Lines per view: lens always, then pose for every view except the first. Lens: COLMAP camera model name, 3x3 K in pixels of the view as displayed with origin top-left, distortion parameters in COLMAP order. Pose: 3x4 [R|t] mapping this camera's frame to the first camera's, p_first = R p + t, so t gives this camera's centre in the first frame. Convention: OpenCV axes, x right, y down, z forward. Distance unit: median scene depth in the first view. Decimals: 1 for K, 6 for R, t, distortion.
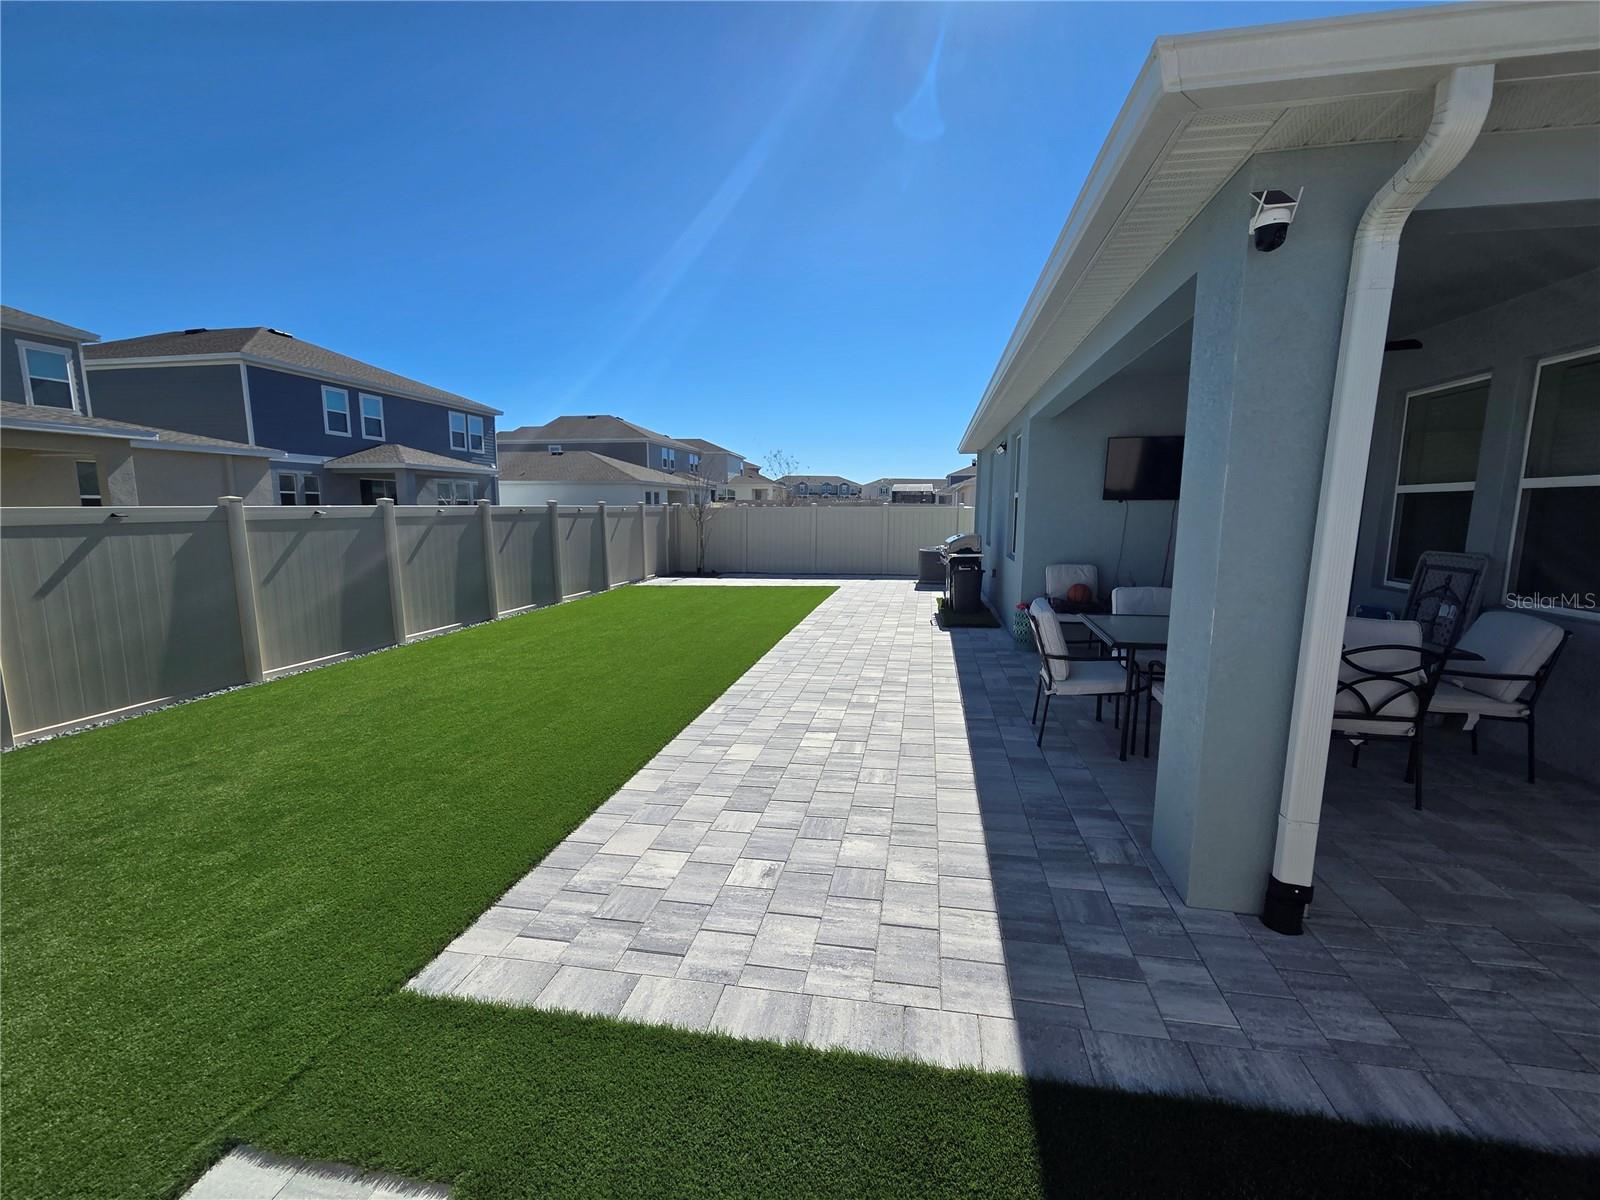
lens RADIAL K [[655.7, 0, 801.4], [0, 655.7, 606.0], [0, 0, 1]] dist [0.003132, -0.000577]
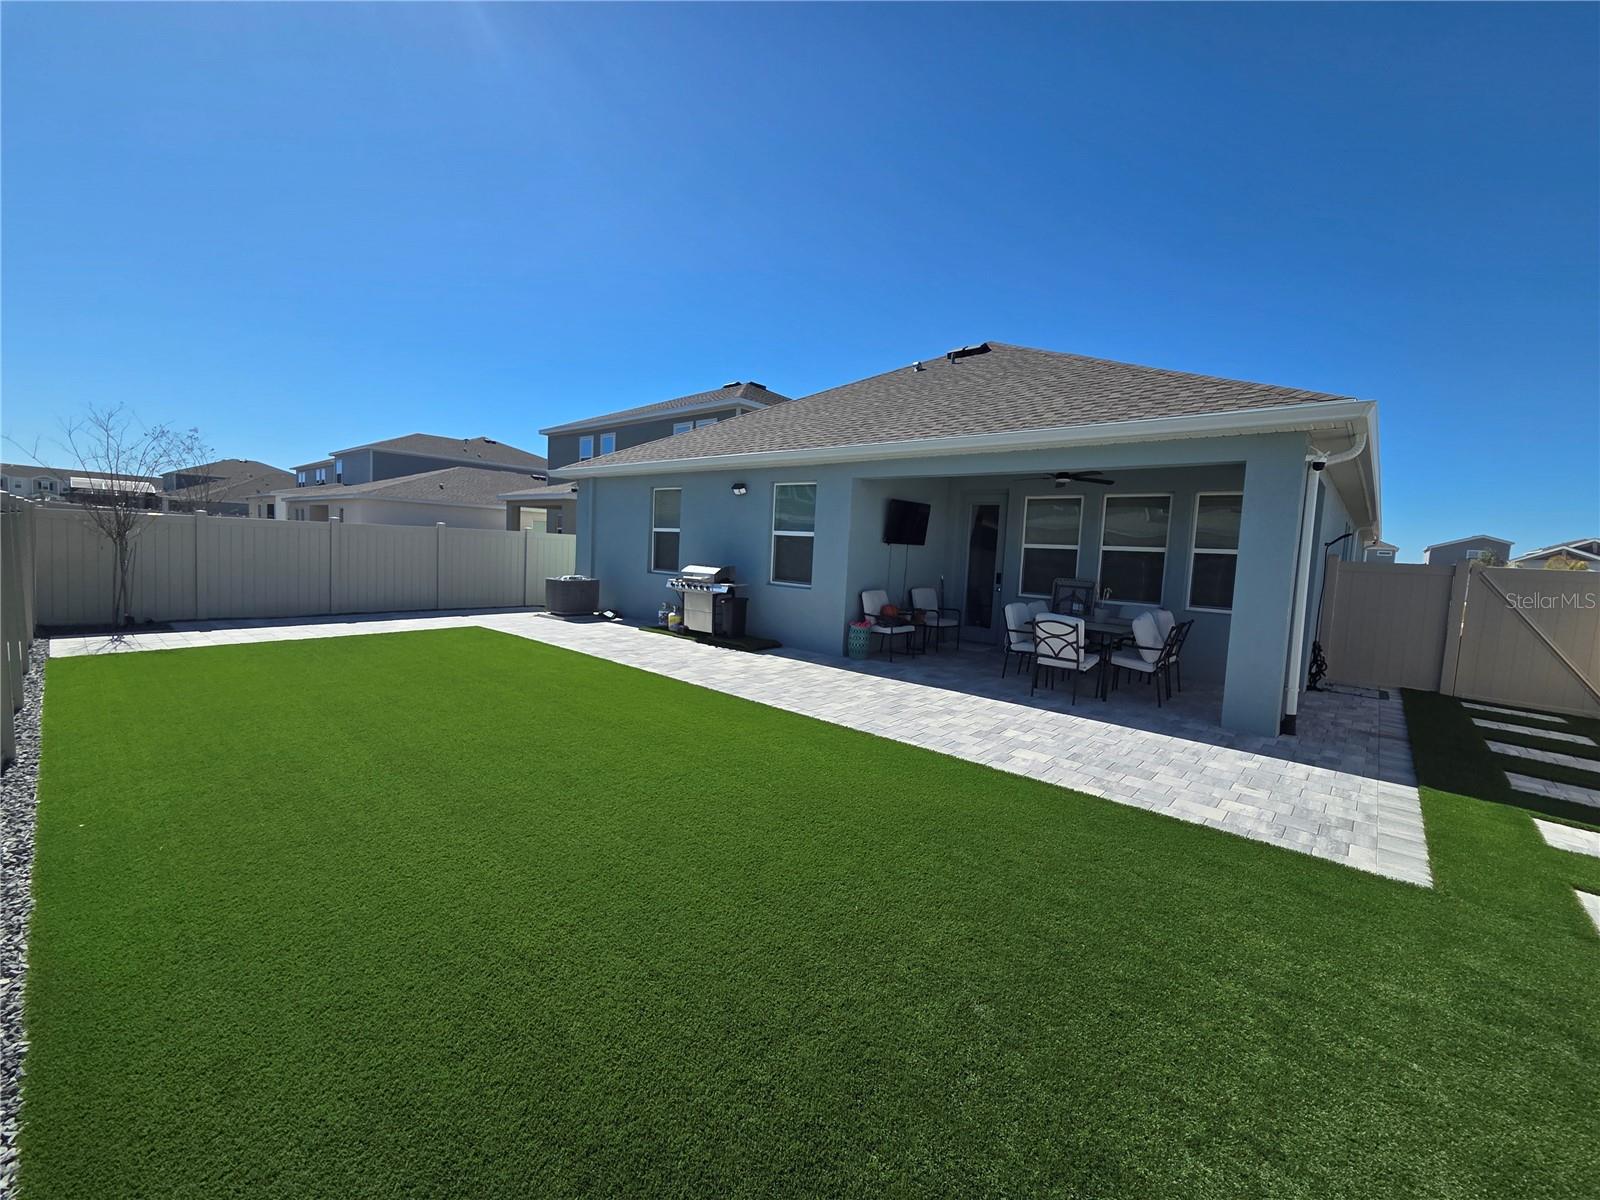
lens RADIAL K [[655.7, 0, 799.5], [0, 655.7, 599.0], [0, 0, 1]] dist [0.003132, -0.000577]
pose [[0.519738, -0.046886, 0.853038, -1.412788], [0.082014, 0.996620, 0.004808, -0.113869], [-0.850380, 0.067462, 0.521827, 0.753851]]
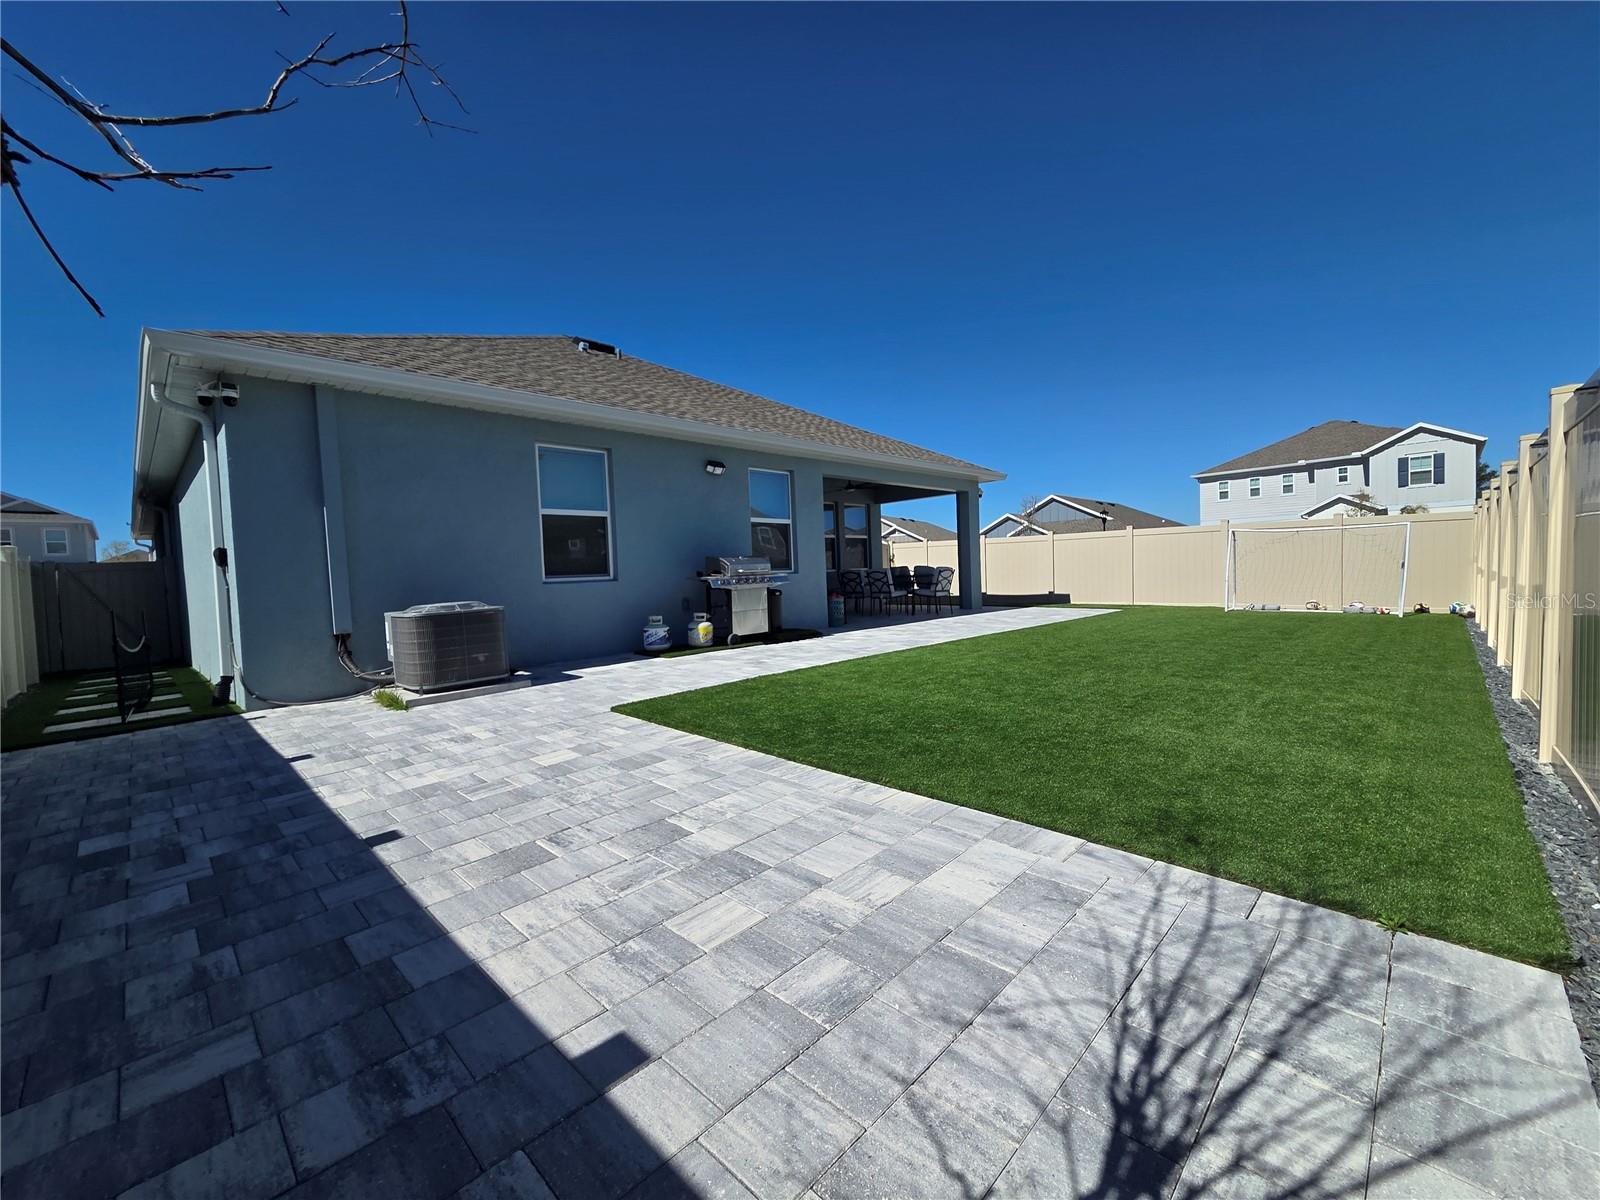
lens RADIAL K [[655.7, 0, 801.3], [0, 655.7, 598.2], [0, 0, 1]] dist [0.003132, -0.000577]
pose [[-0.831320, 0.004341, 0.555776, -0.772669], [0.115075, 0.979646, 0.164475, -0.454666], [-0.543750, 0.200687, -0.814899, 4.023596]]
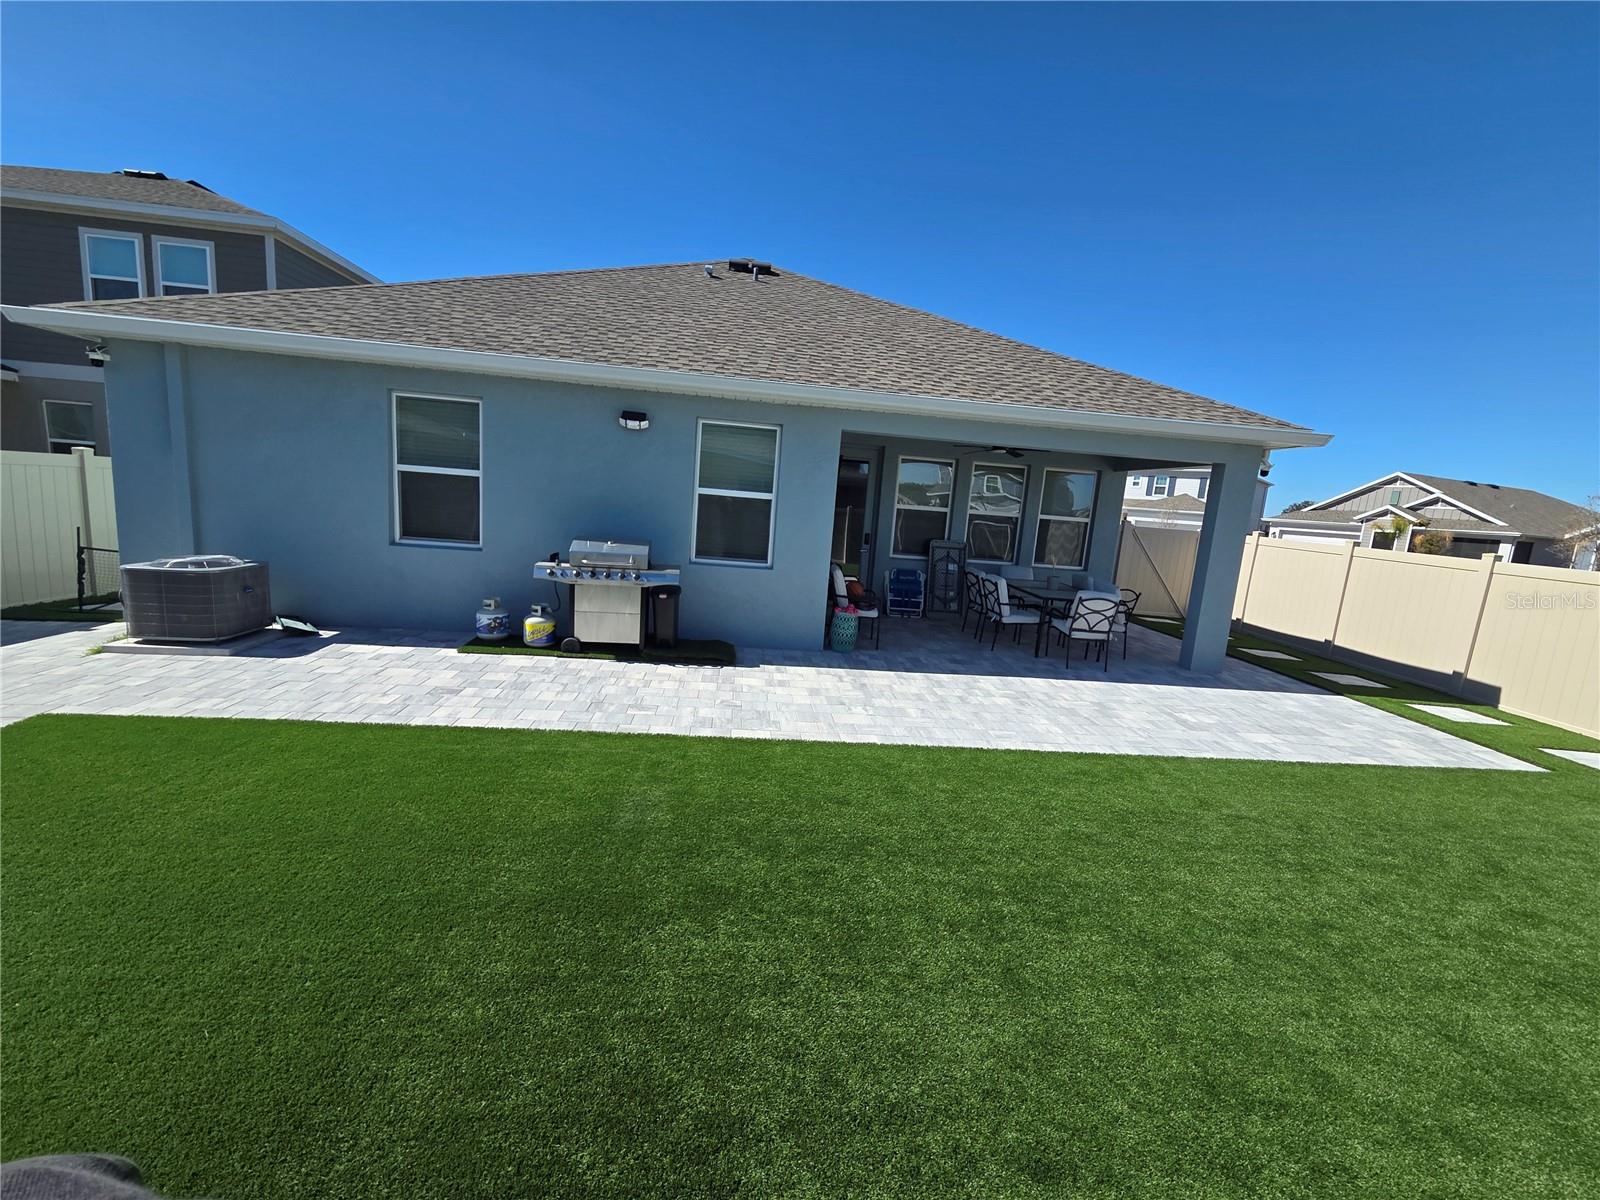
lens RADIAL K [[655.7, 0, 800.3], [0, 655.7, 596.8], [0, 0, 1]] dist [0.003132, -0.000577]
pose [[-0.279964, -0.175440, 0.943844, -1.120184], [0.062675, 0.977722, 0.200328, -0.421164], [-0.957962, 0.115240, -0.262731, 2.372498]]
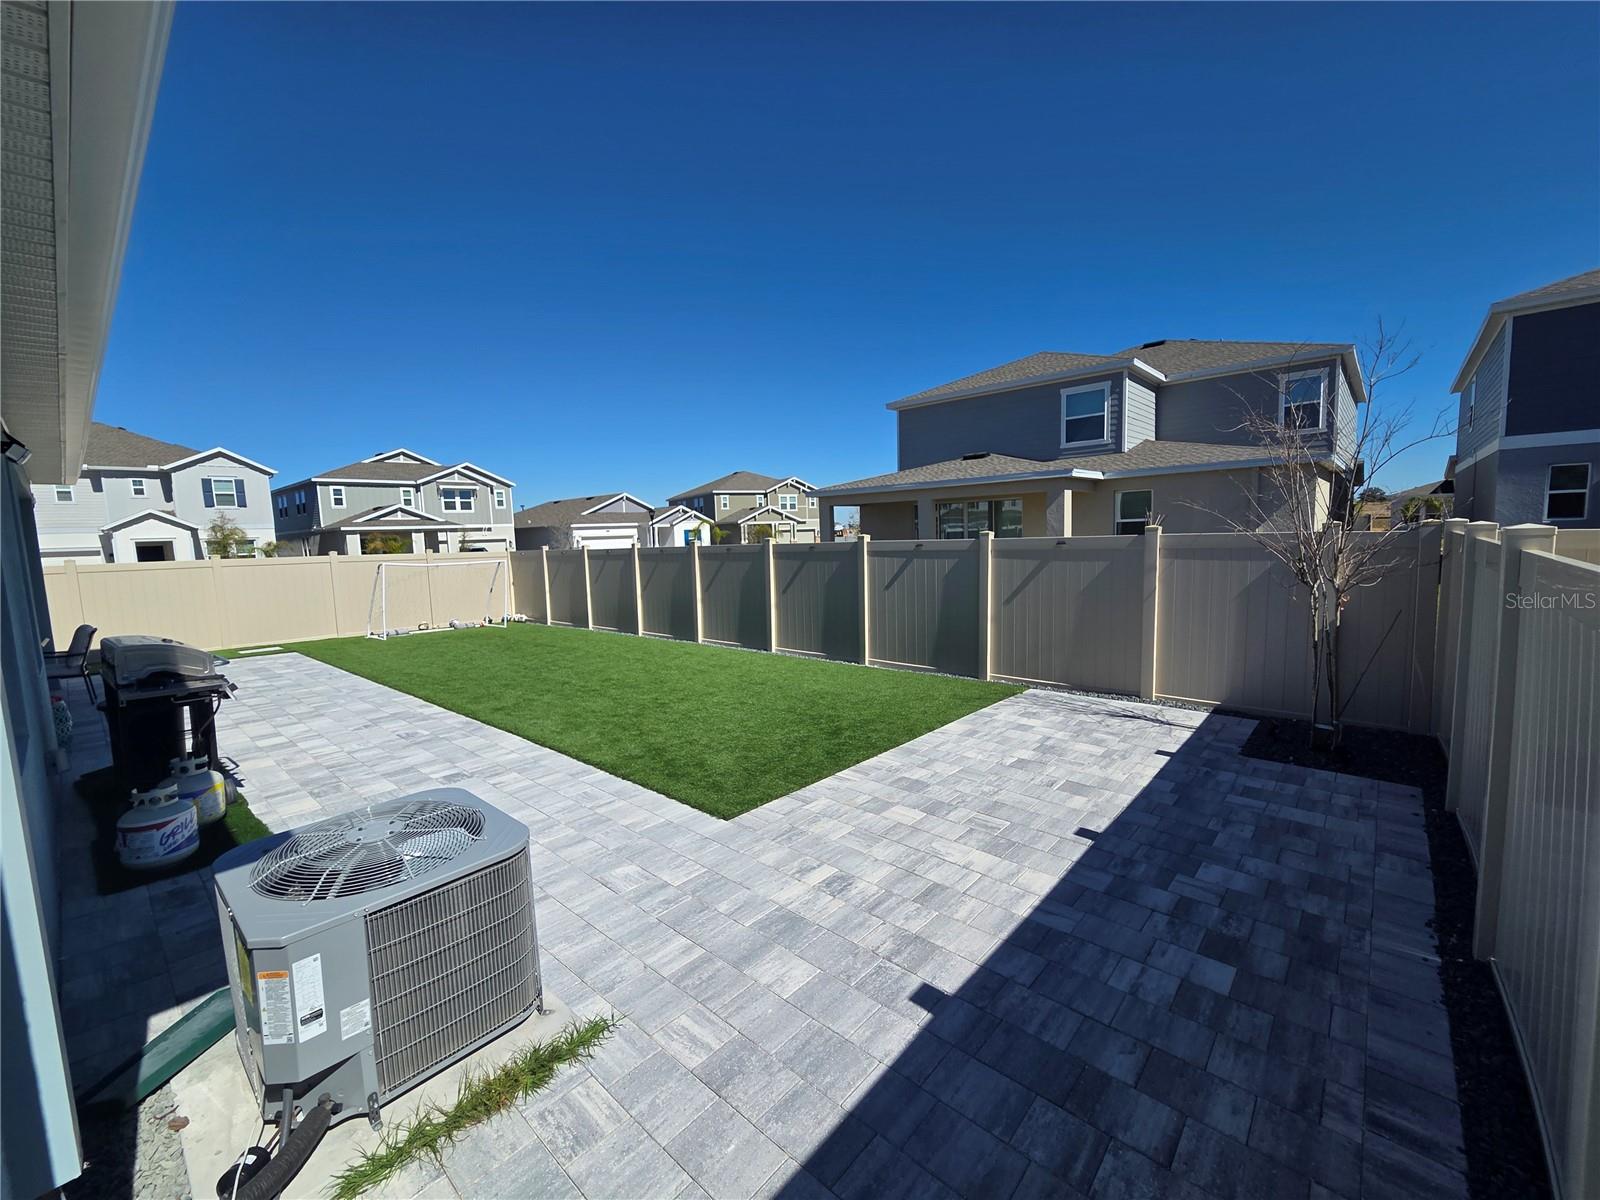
lens RADIAL K [[655.7, 0, 800.5], [0, 655.7, 595.7], [0, 0, 1]] dist [0.003132, -0.000577]
pose [[-0.518603, 0.094041, -0.849828, 0.947592], [-0.094995, 0.981442, 0.166576, -0.618616], [0.849721, 0.167116, -0.500046, 3.827664]]
